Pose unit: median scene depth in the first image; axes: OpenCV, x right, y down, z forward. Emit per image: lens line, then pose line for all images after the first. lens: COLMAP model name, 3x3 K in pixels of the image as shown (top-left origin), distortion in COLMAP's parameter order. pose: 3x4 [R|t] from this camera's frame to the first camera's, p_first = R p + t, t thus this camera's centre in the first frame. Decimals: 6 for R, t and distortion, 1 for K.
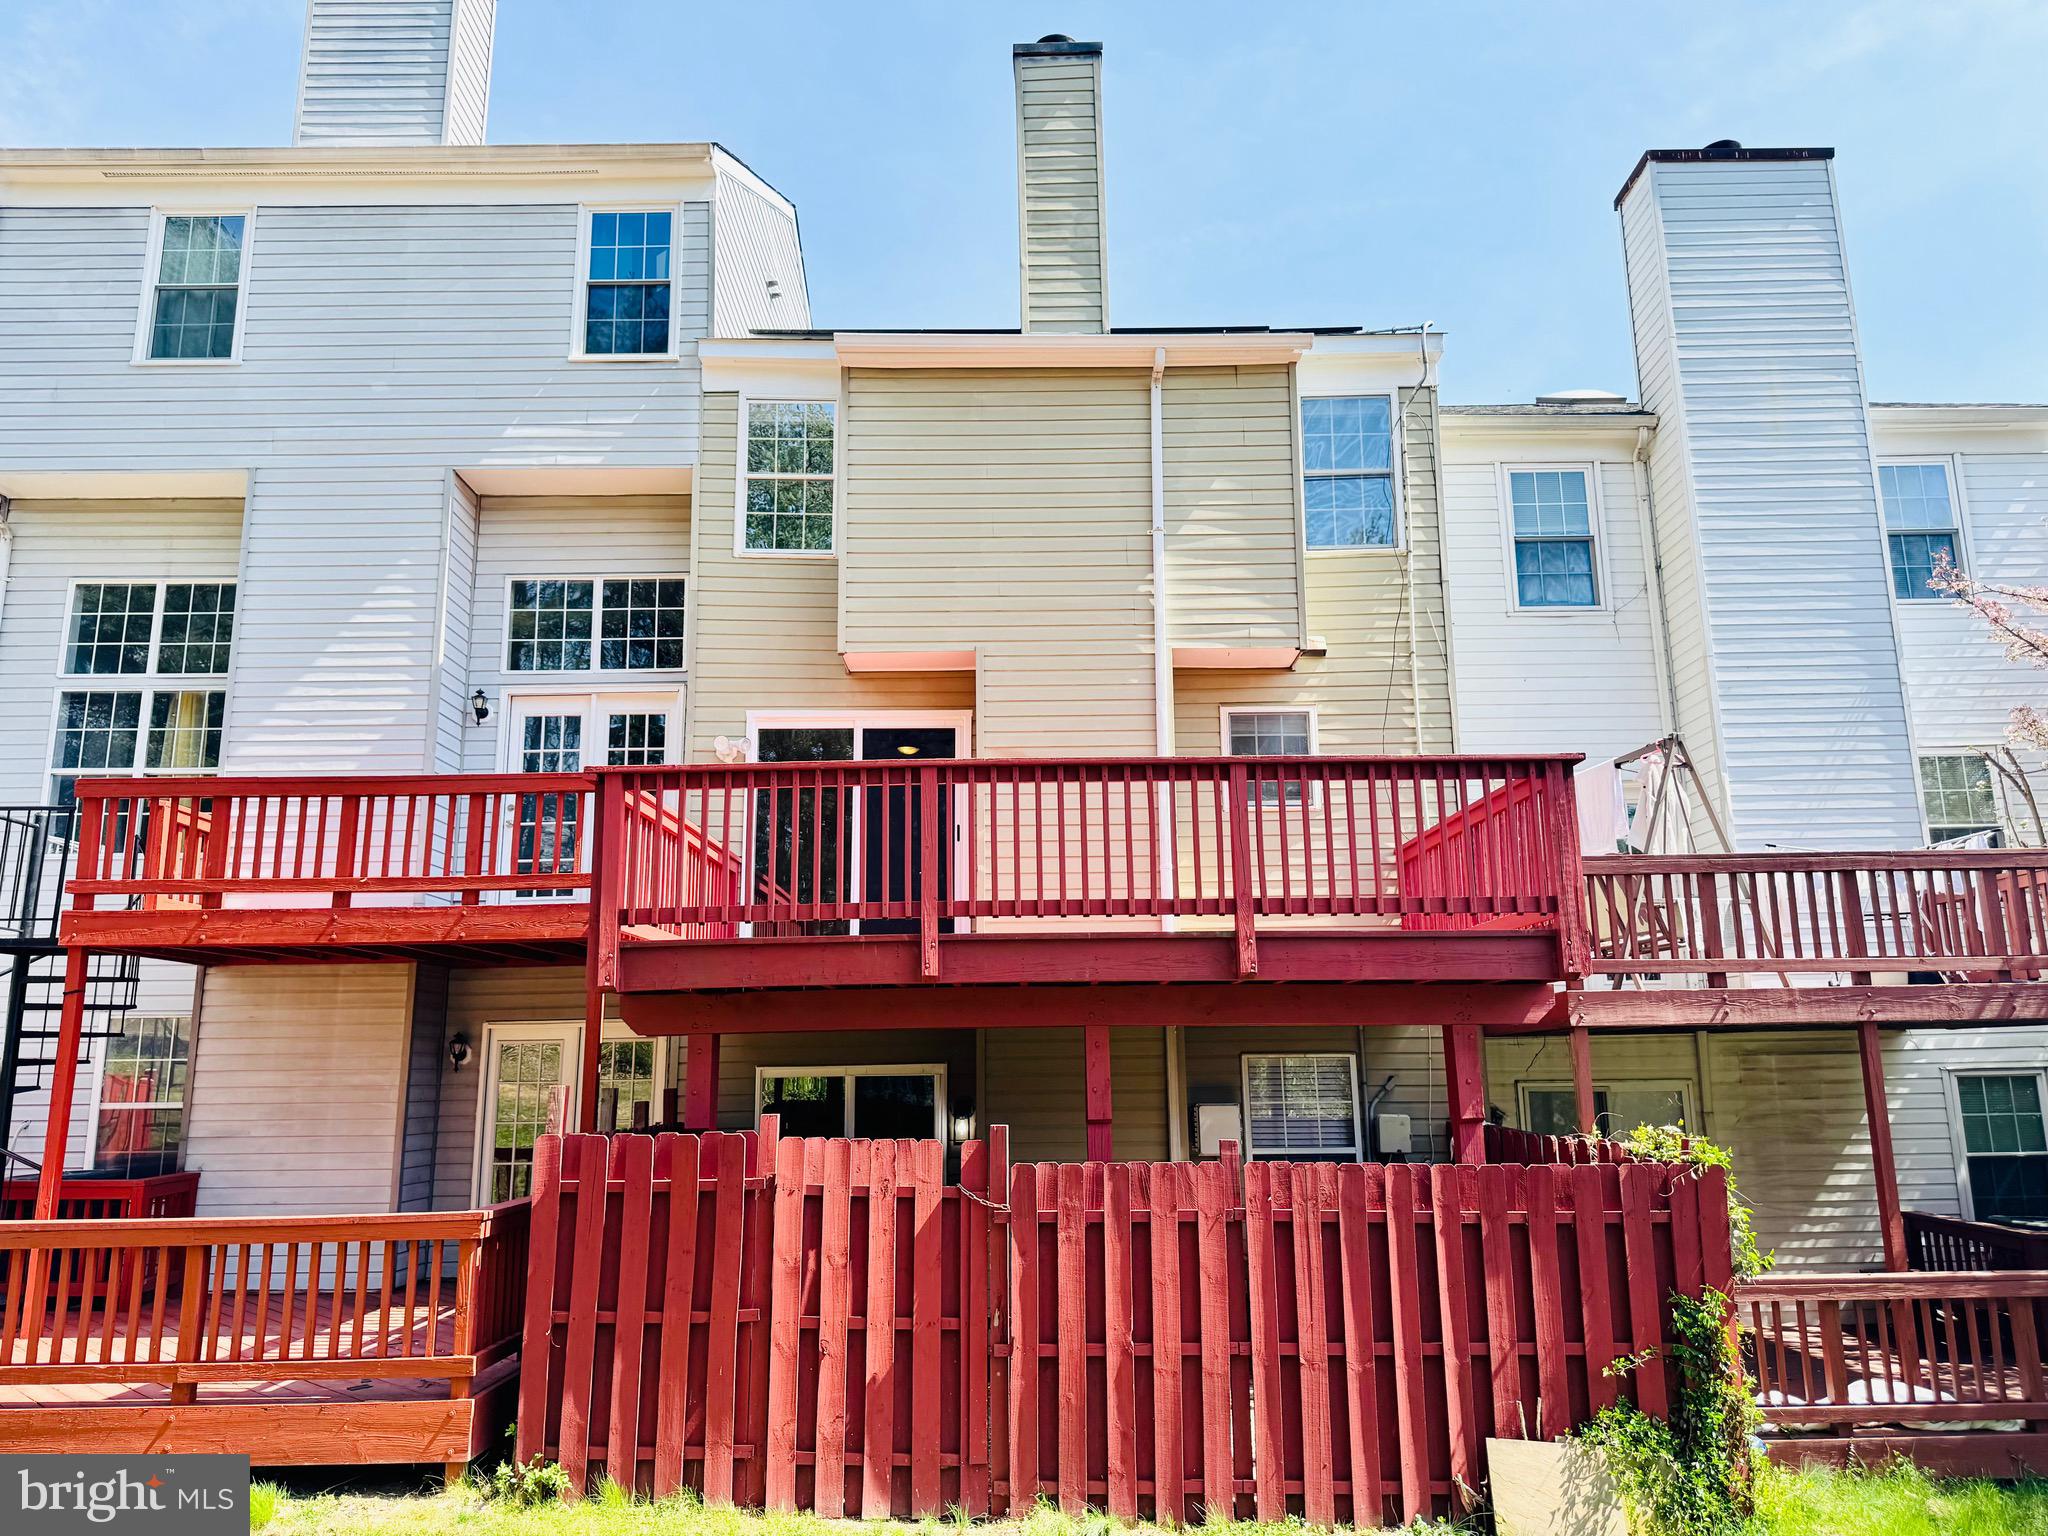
lens RADIAL K [[1437.6, 0, 1029.2], [0, 1437.6, 774.7], [0, 0, 1]] dist [0.037665, -0.035198]
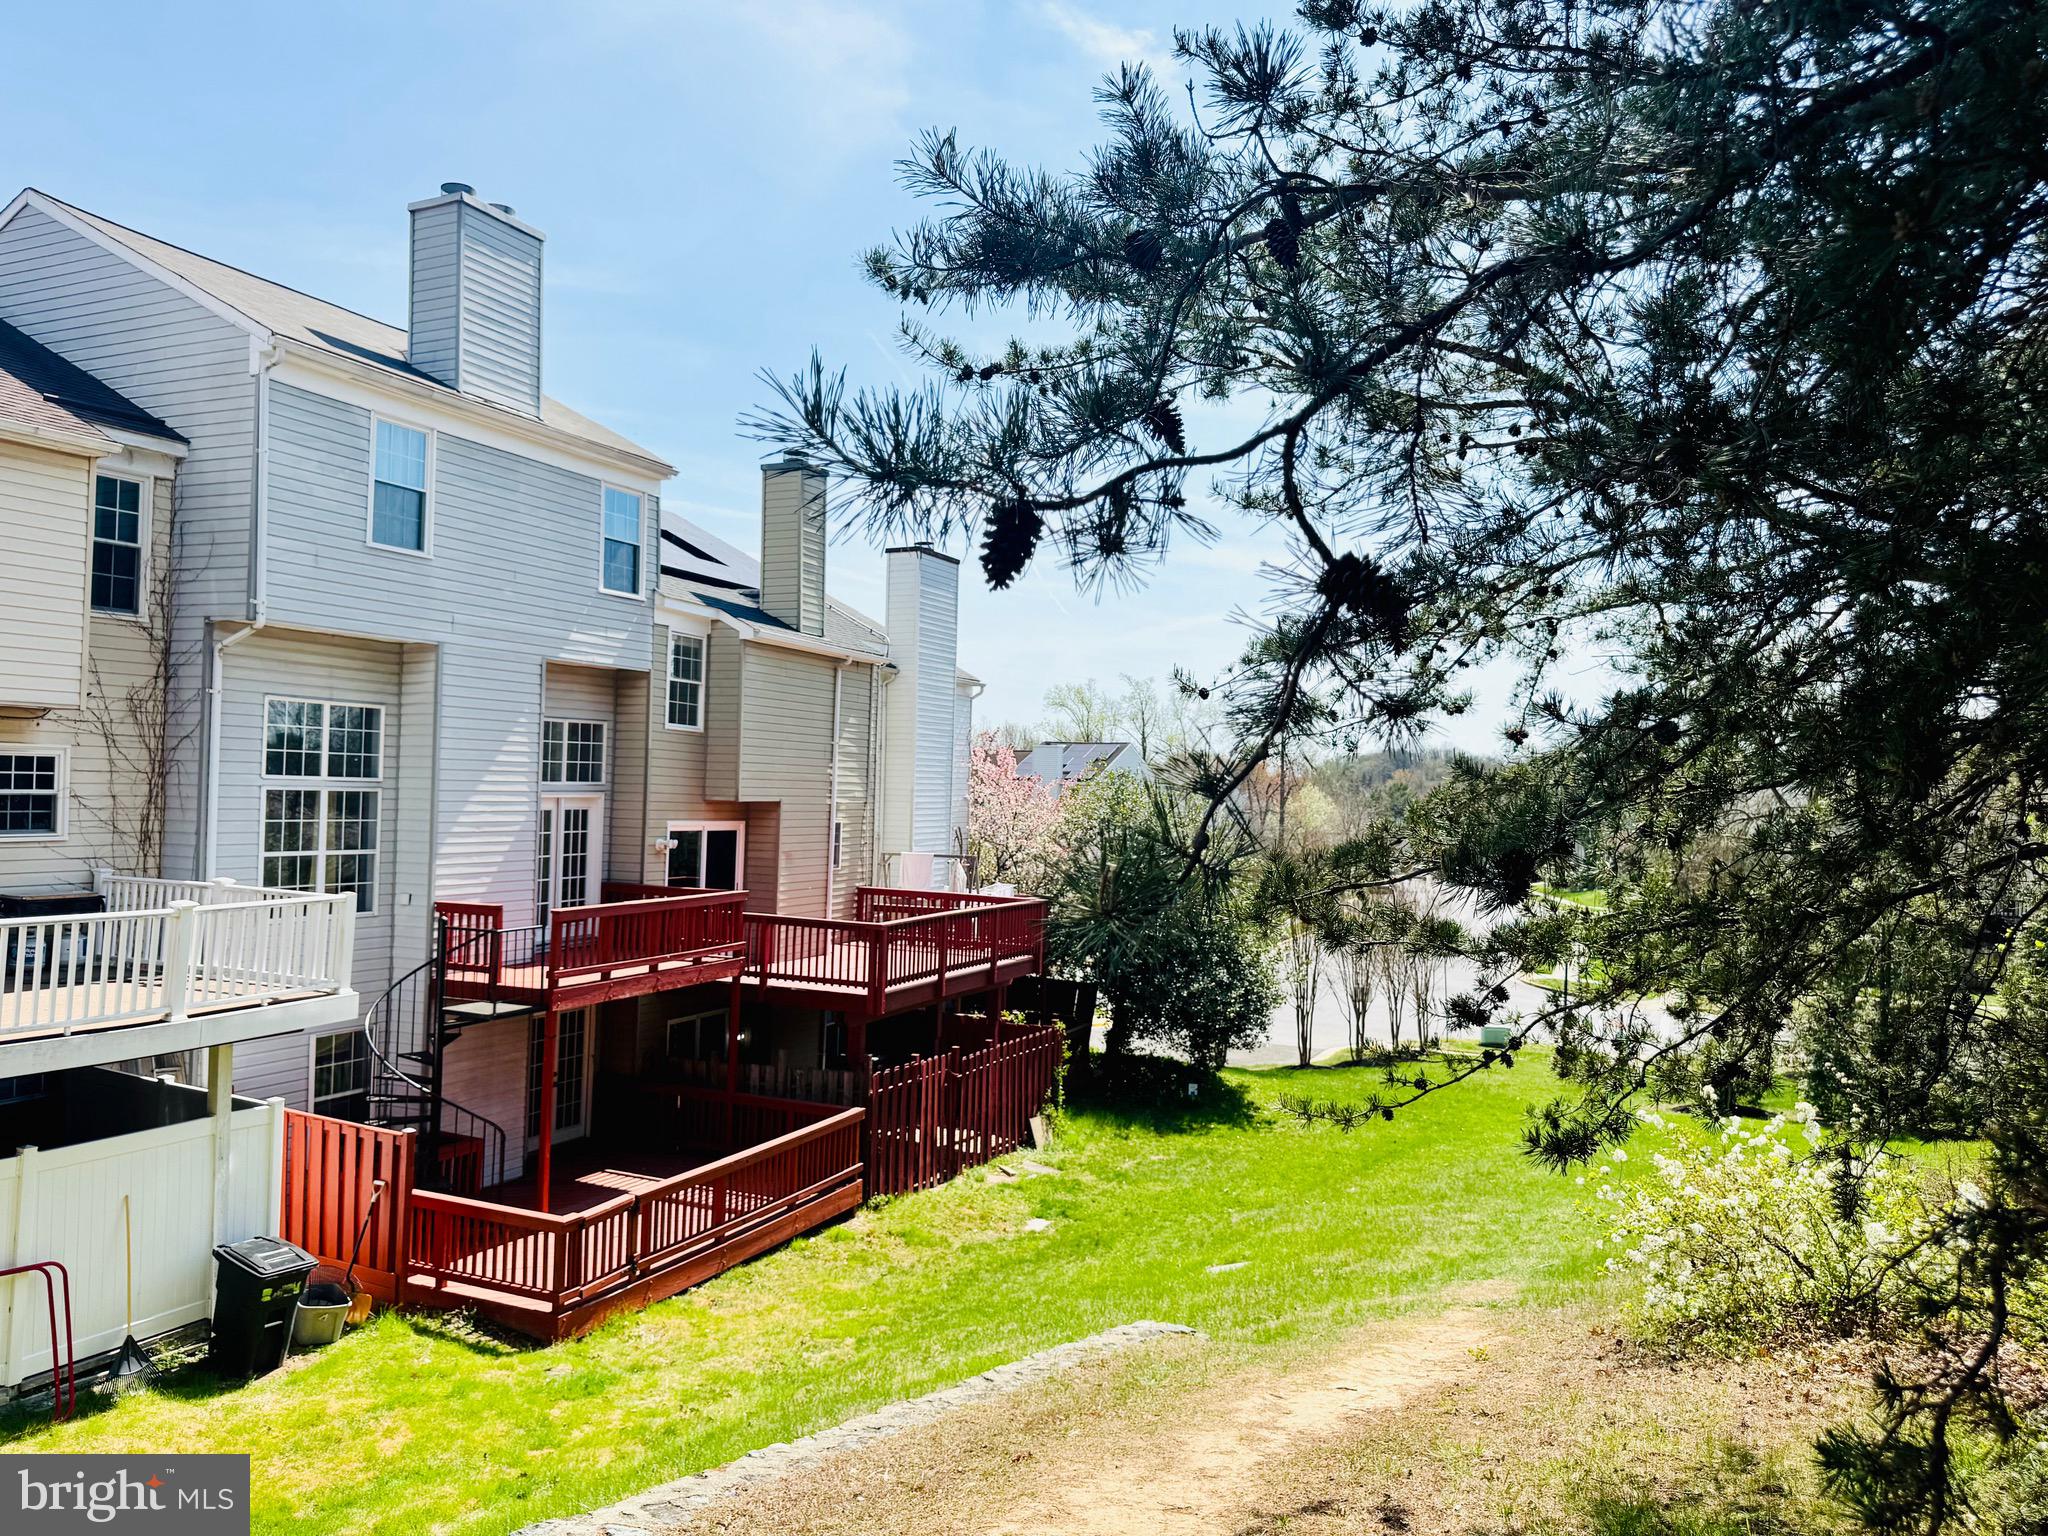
lens RADIAL K [[1437.6, 0, 1020.6], [0, 1437.6, 763.0], [0, 0, 1]] dist [0.037665, -0.035198]
pose [[0.418492, 0.038907, 0.907387, -1.637648], [-0.213956, 0.975187, 0.056864, -0.310879], [-0.882659, -0.217938, 0.416432, -0.097716]]
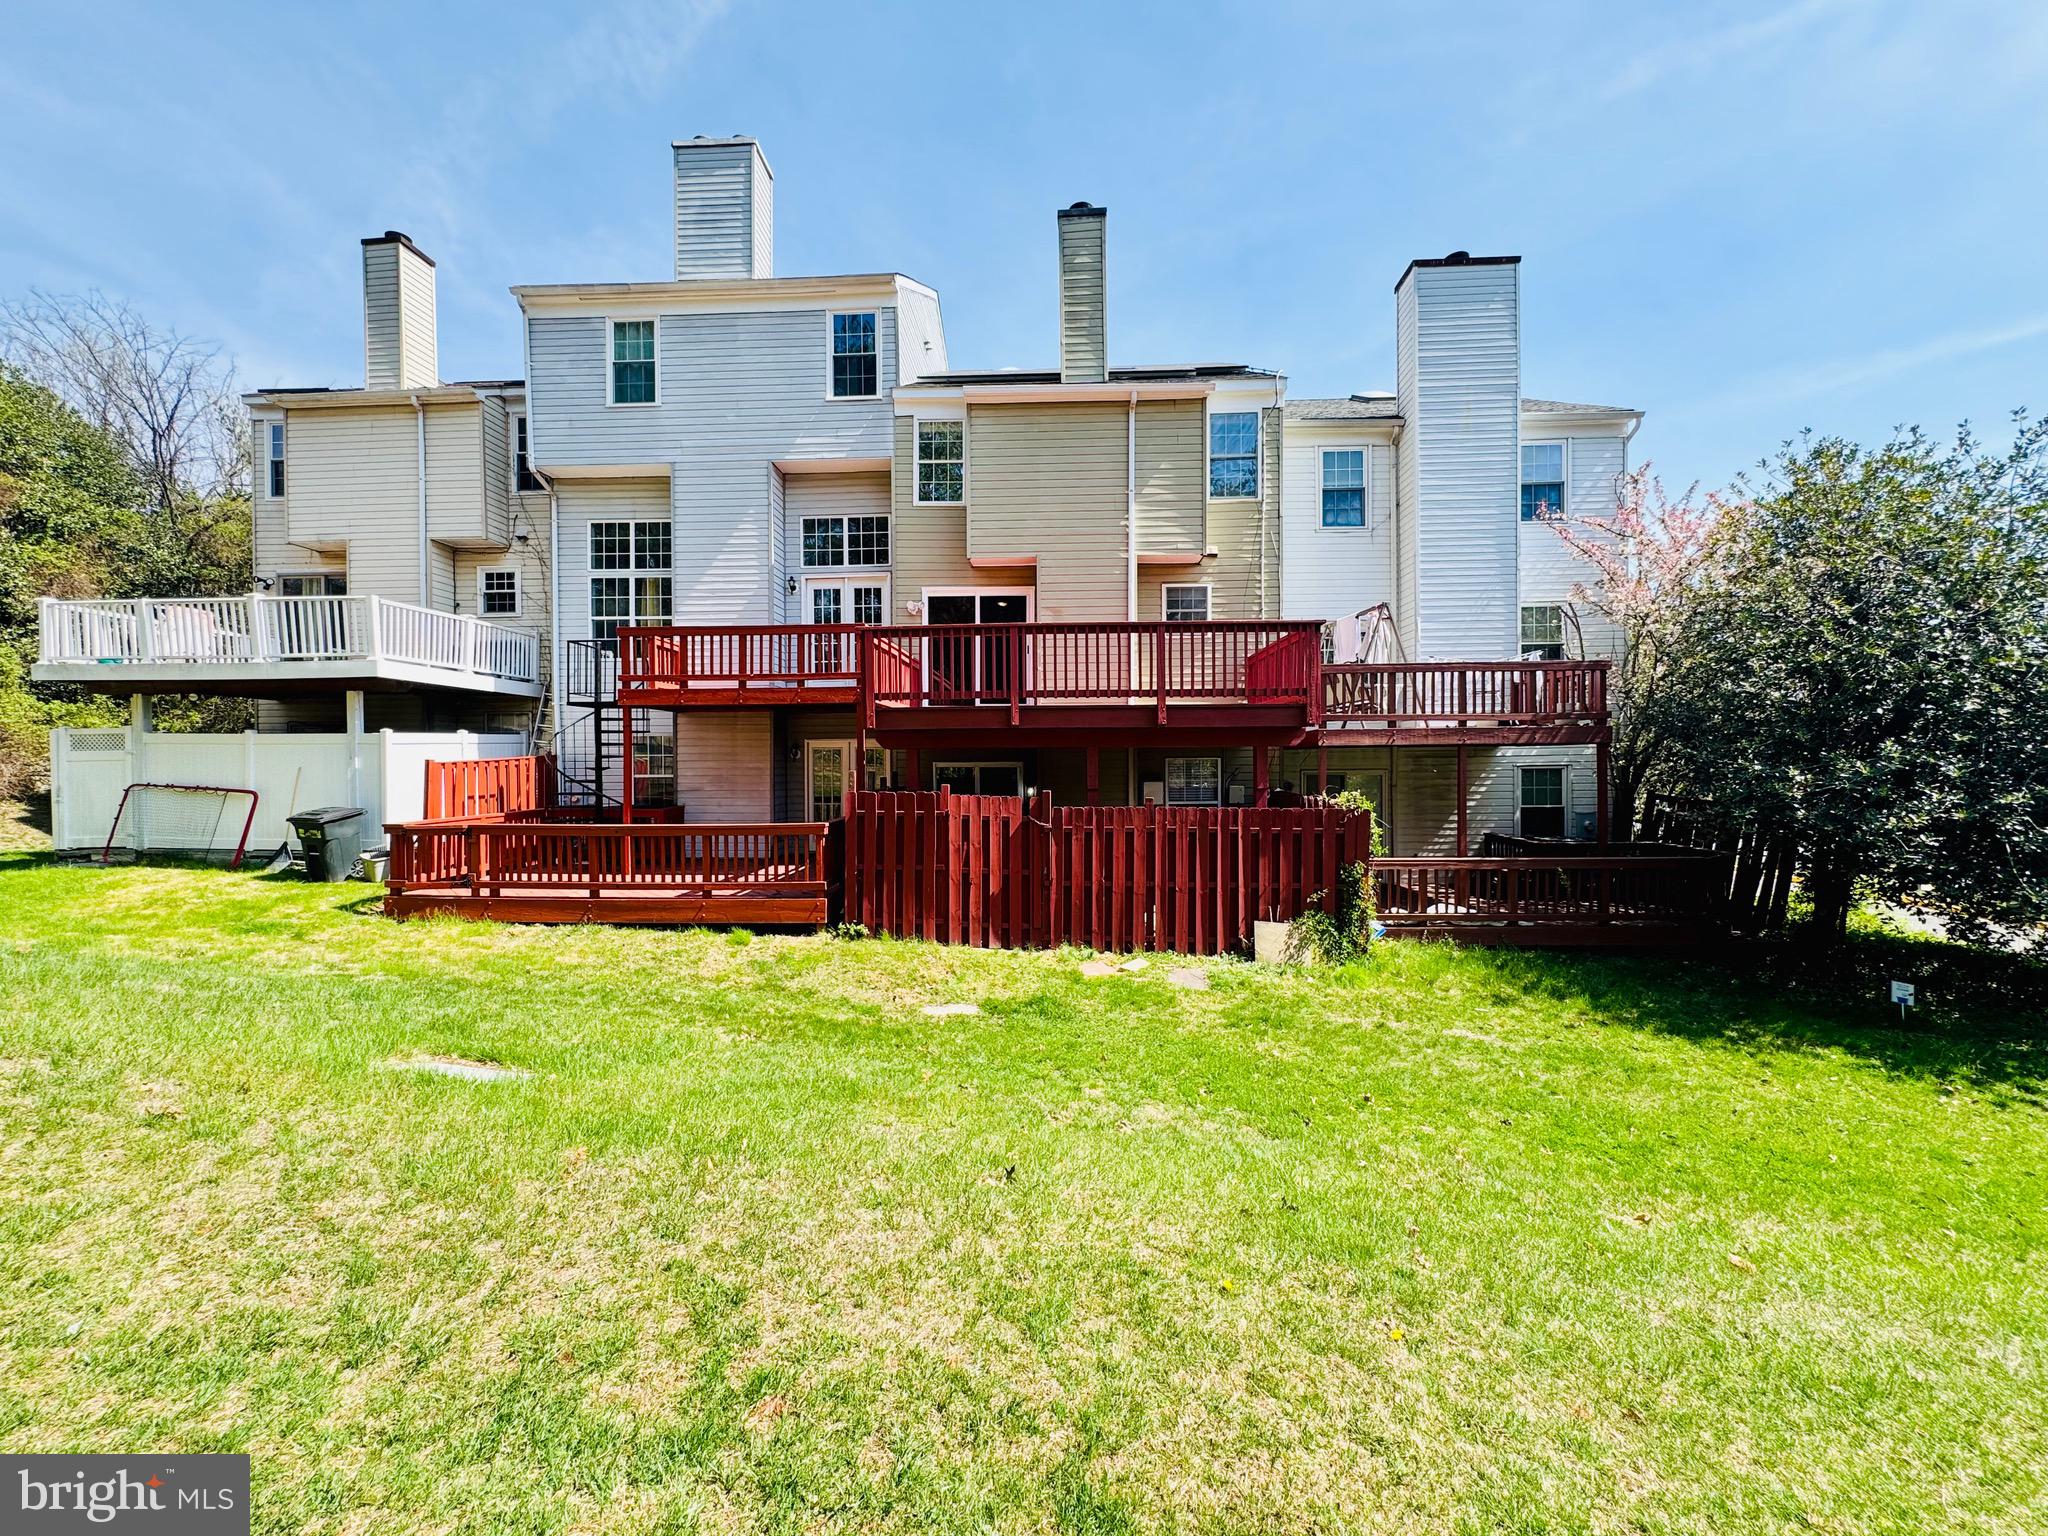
lens RADIAL K [[817.0, 0, 1024.2], [0, 817.0, 764.9], [0, 0, 1]] dist [-0.001612, 0.000530]
pose [[0.998448, 0.007168, -0.055229, 0.009218], [0.004548, 0.977873, 0.209149, -0.040655], [0.055506, -0.209076, 0.976323, -0.156066]]
